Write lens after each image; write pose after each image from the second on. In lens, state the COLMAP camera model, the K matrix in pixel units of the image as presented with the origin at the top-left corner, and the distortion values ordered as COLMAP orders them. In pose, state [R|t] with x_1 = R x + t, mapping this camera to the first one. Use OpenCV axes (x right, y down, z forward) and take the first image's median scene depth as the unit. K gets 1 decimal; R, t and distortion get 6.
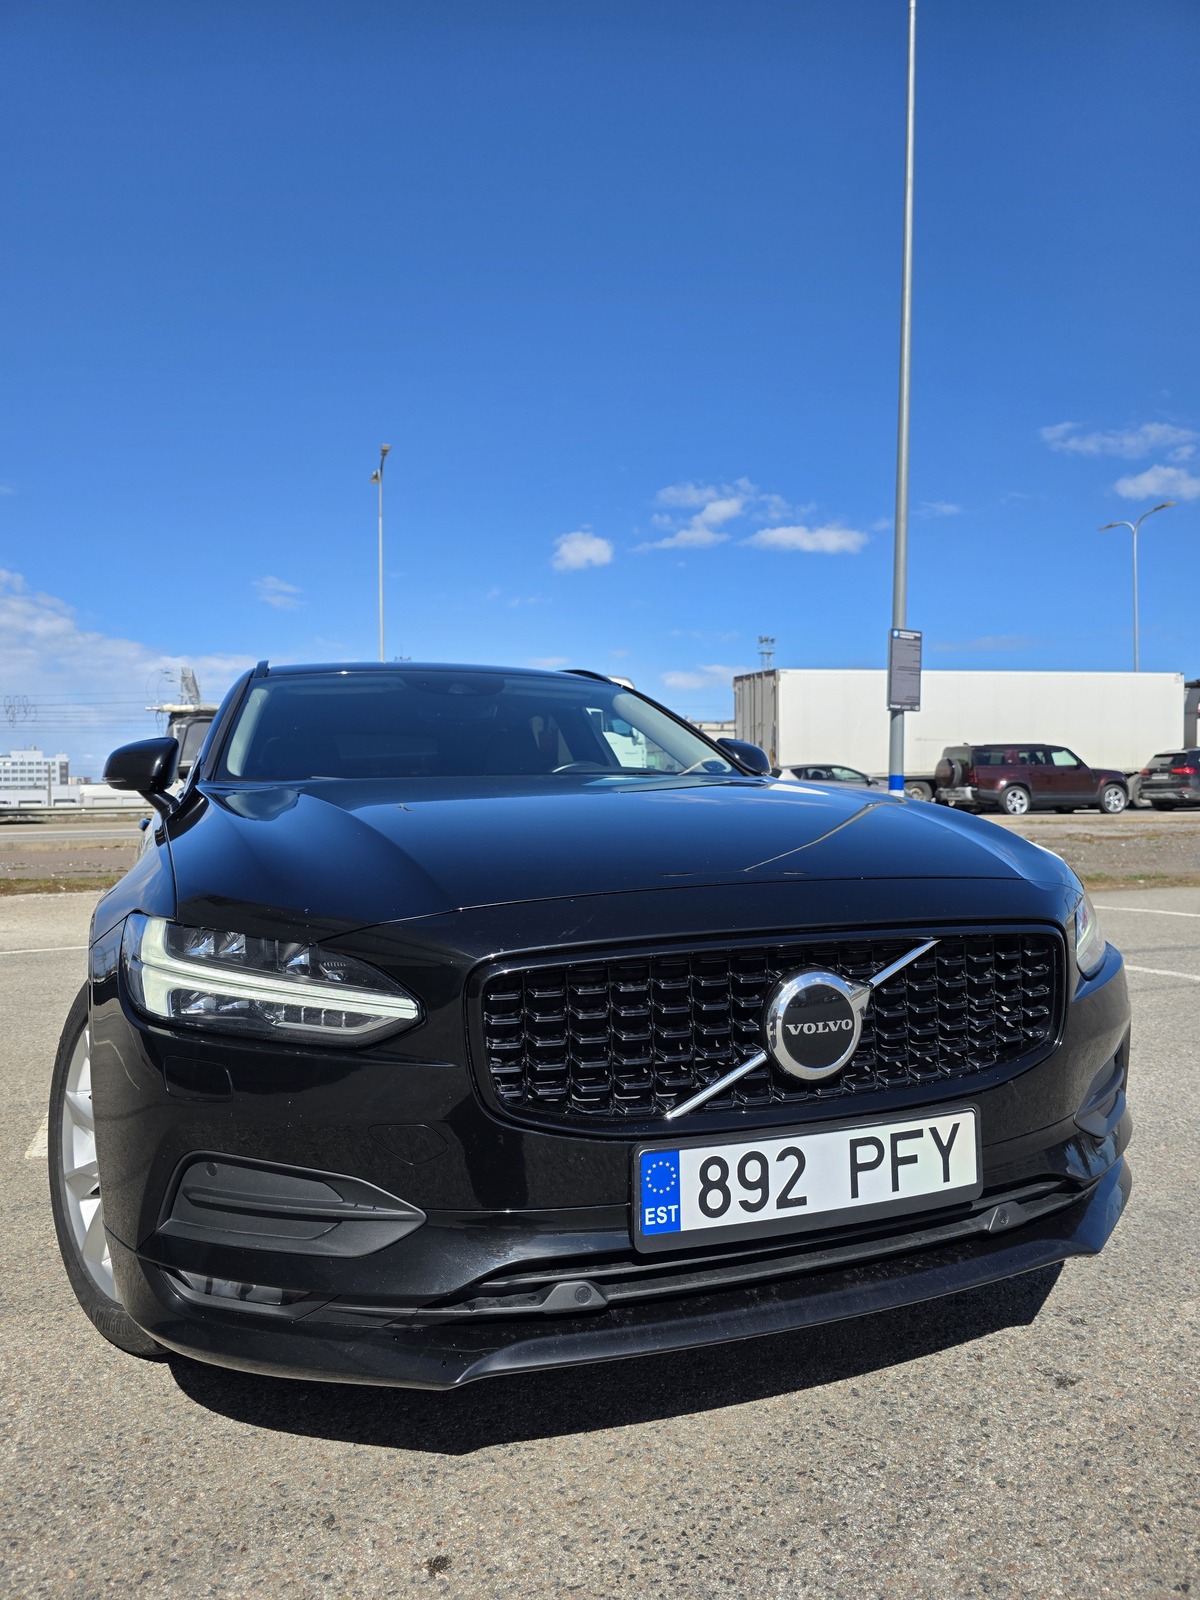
lens RADIAL K [[1120.1, 0, 556.4], [0, 1120.1, 791.9], [0, 0, 1]] dist [0.013730, -0.001016]
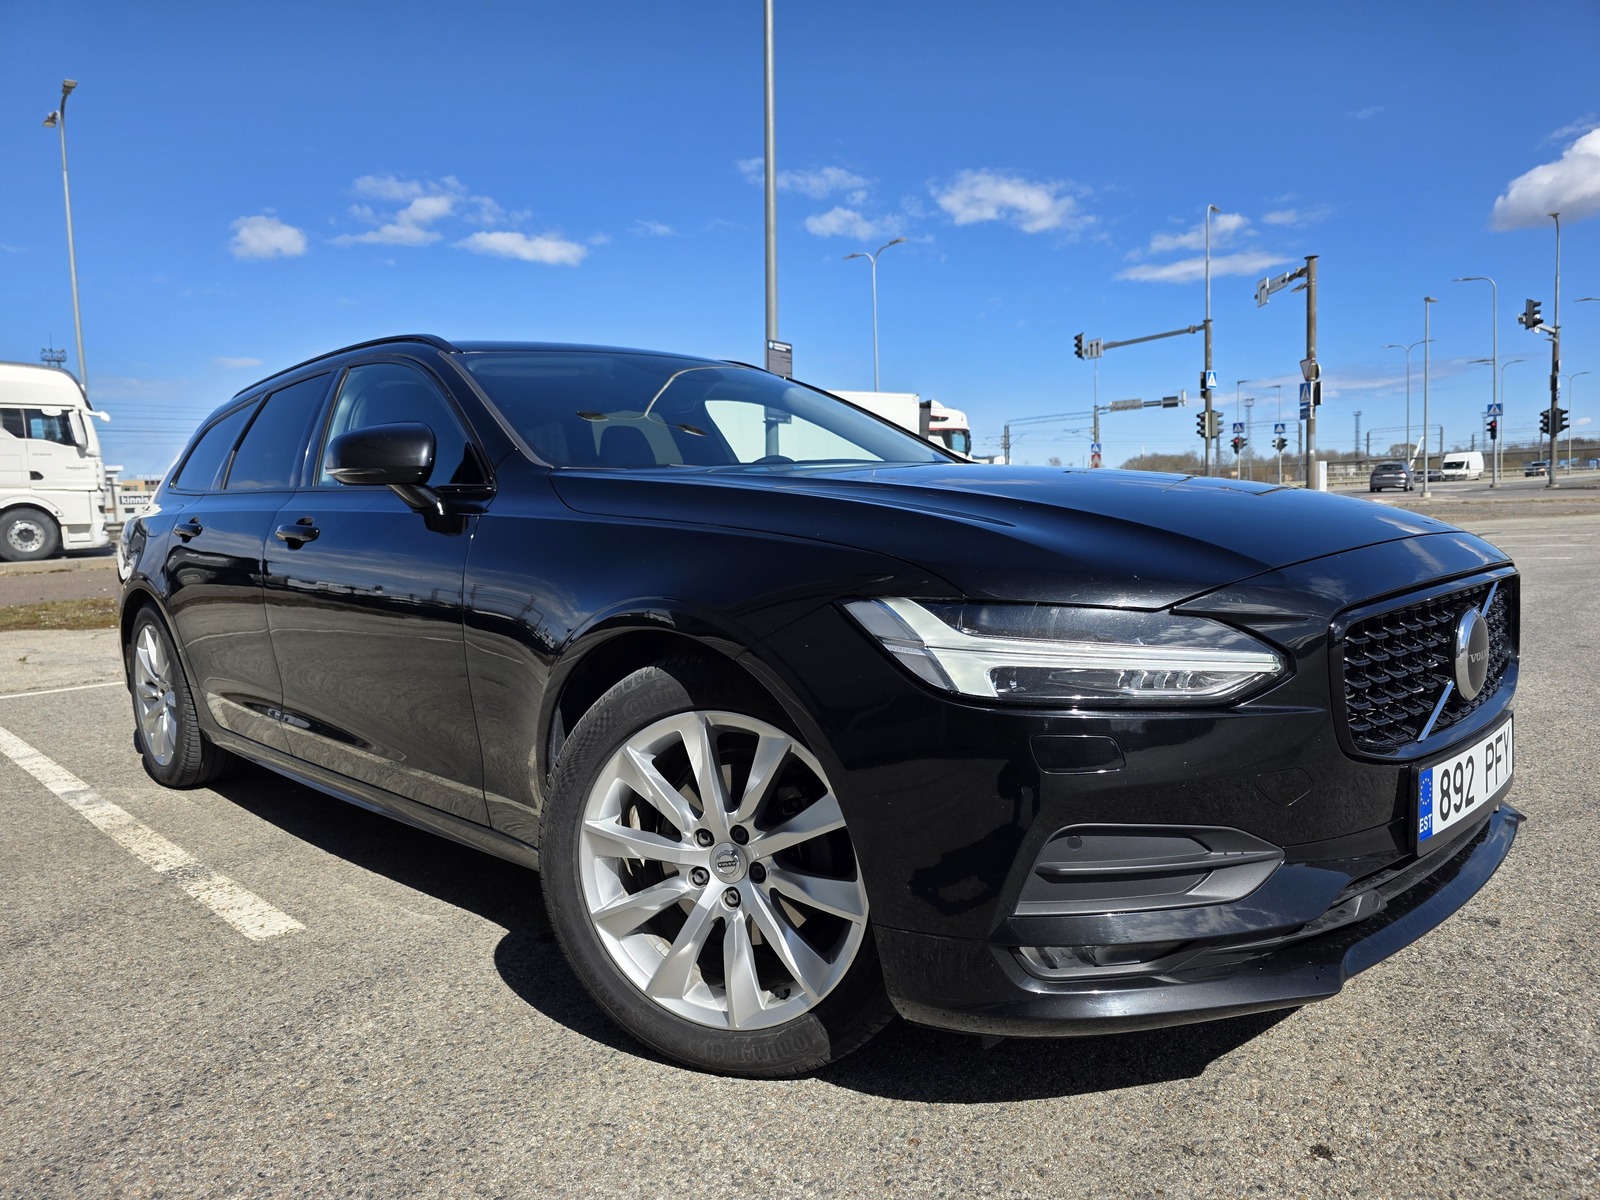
lens RADIAL K [[1120.1, 0, 793.9], [0, 1120.1, 596.5], [0, 0, 1]] dist [0.013730, -0.001016]
pose [[0.901375, -0.048368, 0.430330, -0.900089], [0.014003, 0.996479, 0.082670, 0.035952], [-0.432814, -0.068491, 0.898878, 0.233137]]
